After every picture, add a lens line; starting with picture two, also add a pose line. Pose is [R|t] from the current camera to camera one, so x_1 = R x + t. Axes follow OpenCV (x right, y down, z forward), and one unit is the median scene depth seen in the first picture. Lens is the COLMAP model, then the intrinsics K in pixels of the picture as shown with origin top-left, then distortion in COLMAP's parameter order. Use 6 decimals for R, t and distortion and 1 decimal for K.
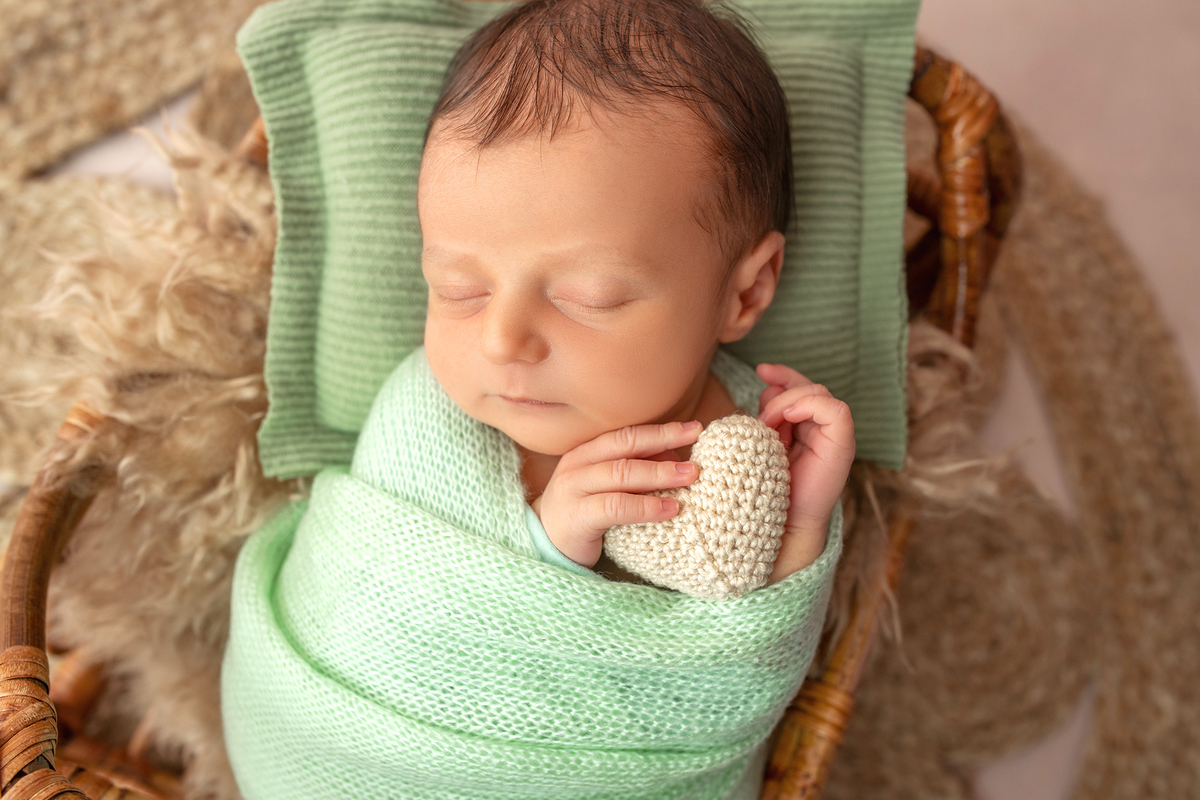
lens RADIAL K [[1282.4, 0, 600.0], [0, 1282.4, 400.0], [0, 0, 1]] dist [-0.016485, -0.007157]
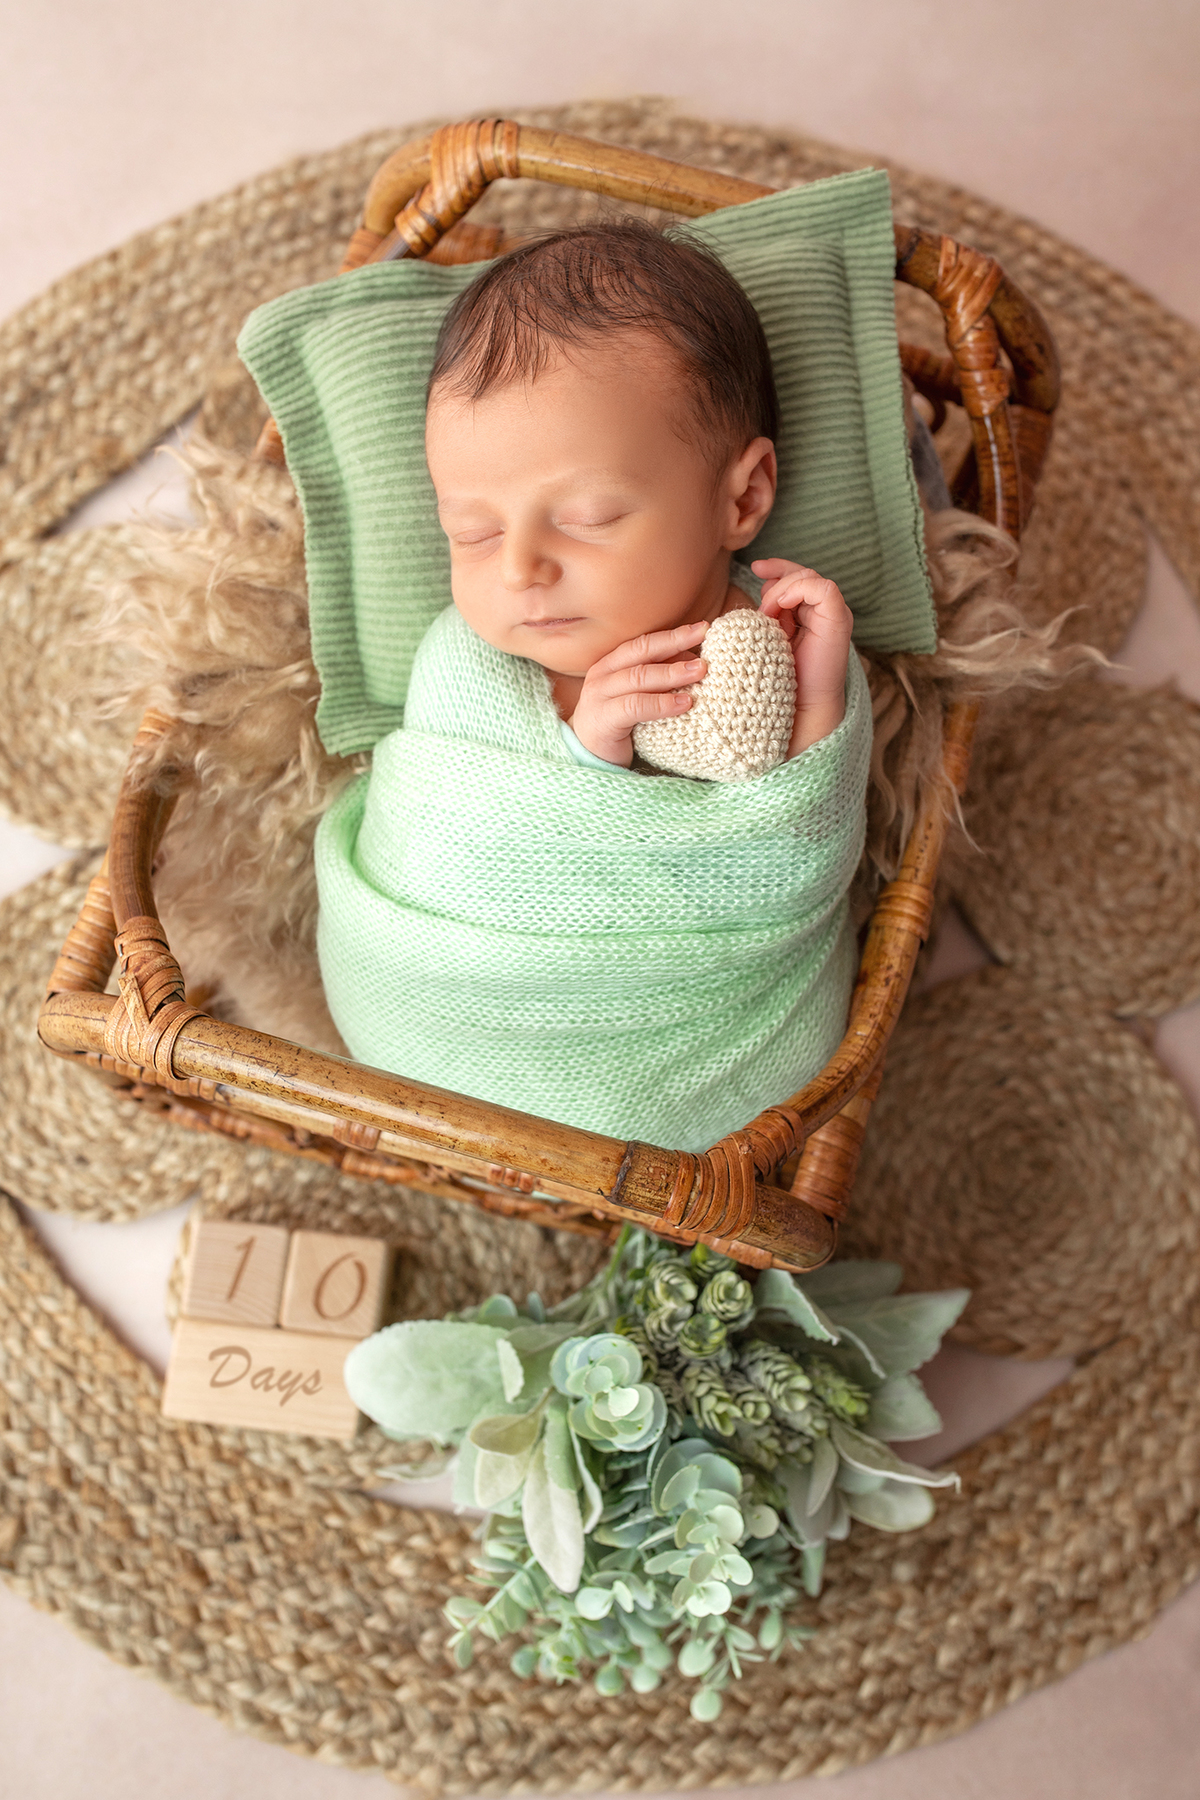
lens RADIAL K [[1923.5, 0, 595.0], [0, 1923.5, 907.6], [0, 0, 1]] dist [-0.016485, -0.007157]
pose [[0.982058, -0.147352, -0.117685, 0.123365], [0.151664, 0.988021, 0.028516, 0.174807], [0.112073, -0.045853, 0.992641, -0.558964]]
